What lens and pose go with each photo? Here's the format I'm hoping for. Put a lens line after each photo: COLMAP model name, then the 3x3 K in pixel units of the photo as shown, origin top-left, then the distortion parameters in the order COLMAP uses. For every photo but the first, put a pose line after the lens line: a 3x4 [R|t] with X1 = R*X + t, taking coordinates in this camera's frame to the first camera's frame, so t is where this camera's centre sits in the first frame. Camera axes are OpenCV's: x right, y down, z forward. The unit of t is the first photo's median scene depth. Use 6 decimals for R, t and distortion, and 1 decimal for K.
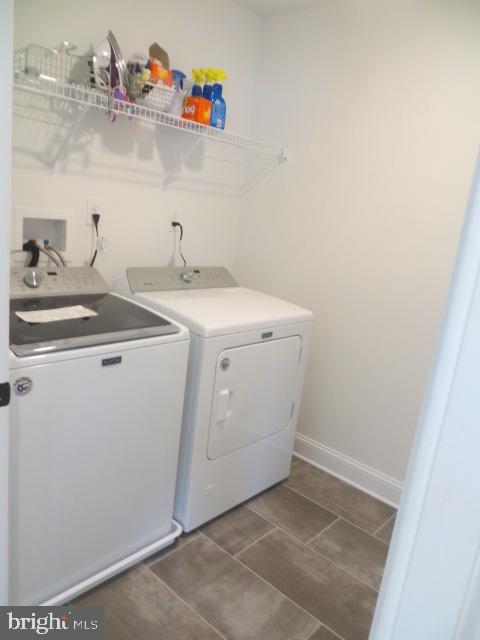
lens RADIAL K [[483.6, 0, 239.9], [0, 483.6, 319.6], [0, 0, 1]] dist [-0.013289, 0.004778]
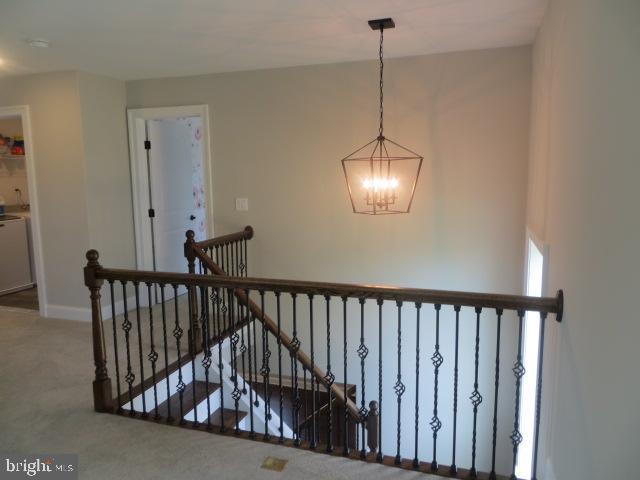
lens RADIAL K [[483.6, 0, 320.4], [0, 483.6, 240.1], [0, 0, 1]] dist [-0.013289, 0.004778]
pose [[0.913791, -0.187289, 0.360429, 0.414853], [0.214917, 0.975902, -0.037770, 0.570924], [-0.344669, 0.111977, 0.932022, -2.166955]]
